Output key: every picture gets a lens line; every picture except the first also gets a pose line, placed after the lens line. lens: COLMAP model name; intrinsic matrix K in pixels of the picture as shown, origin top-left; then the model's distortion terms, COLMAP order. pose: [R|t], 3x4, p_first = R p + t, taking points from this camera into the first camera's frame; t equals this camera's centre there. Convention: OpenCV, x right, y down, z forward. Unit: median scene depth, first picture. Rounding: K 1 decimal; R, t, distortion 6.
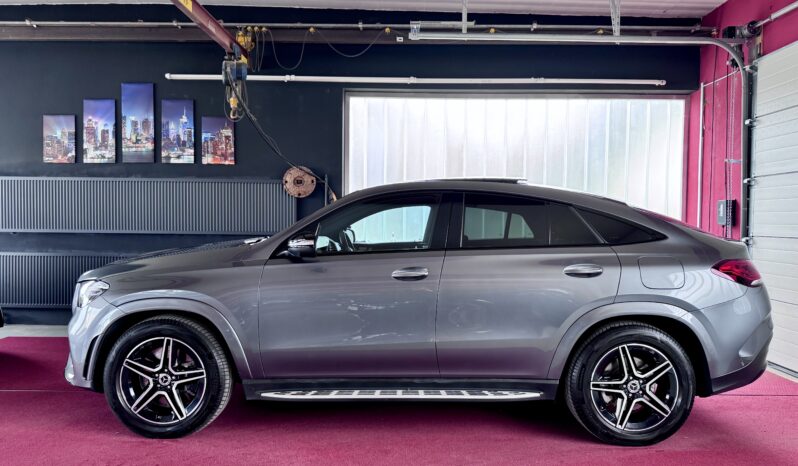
lens RADIAL K [[560.7, 0, 401.8], [0, 560.7, 237.8], [0, 0, 1]] dist [0.080512, -0.149691]
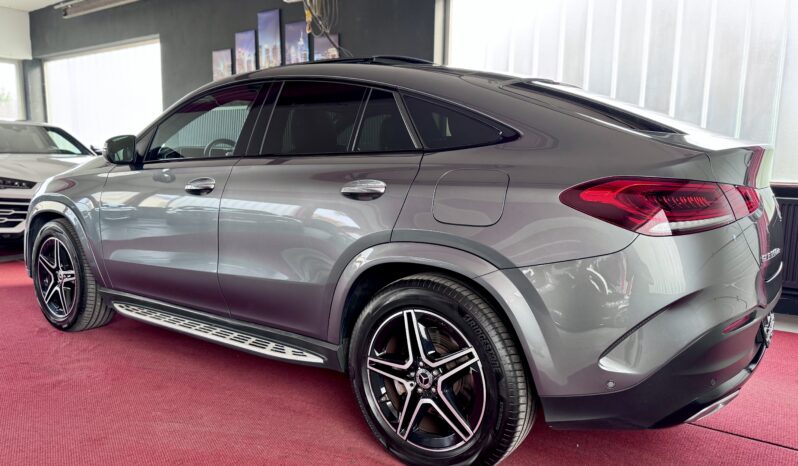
lens RADIAL K [[560.7, 0, 401.8], [0, 560.7, 237.8], [0, 0, 1]] dist [0.080512, -0.149691]
pose [[0.828122, 0.080990, -0.554666, 0.706812], [-0.021135, 0.993315, 0.113486, 0.039034], [0.560149, -0.082258, 0.824298, 0.479752]]
